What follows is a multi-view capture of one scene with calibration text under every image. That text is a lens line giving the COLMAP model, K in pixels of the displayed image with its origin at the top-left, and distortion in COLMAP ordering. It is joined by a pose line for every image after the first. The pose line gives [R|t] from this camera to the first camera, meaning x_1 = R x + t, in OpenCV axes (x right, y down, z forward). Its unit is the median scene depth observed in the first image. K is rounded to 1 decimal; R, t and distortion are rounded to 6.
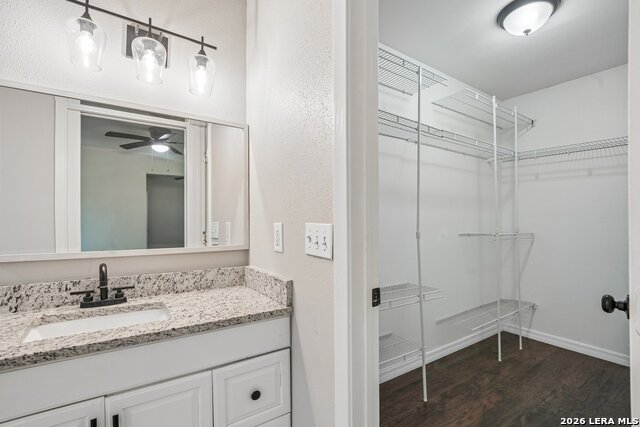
lens RADIAL K [[286.2, 0, 316.7], [0, 286.2, 229.7], [0, 0, 1]] dist [-0.026073, 0.000104]
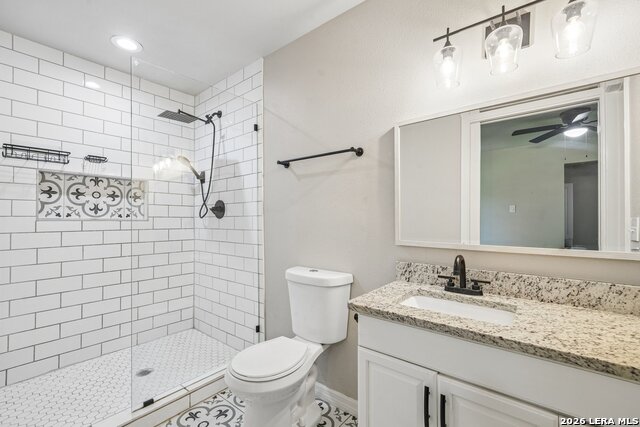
lens RADIAL K [[274.6, 0, 322.1], [0, 274.6, 217.3], [0, 0, 1]] dist [-0.000986, 0.000165]
pose [[0.302212, -0.002702, -0.953237, 0.112674], [-0.024276, 0.999650, -0.010530, -0.005494], [0.952932, 0.026323, 0.302040, 0.140985]]
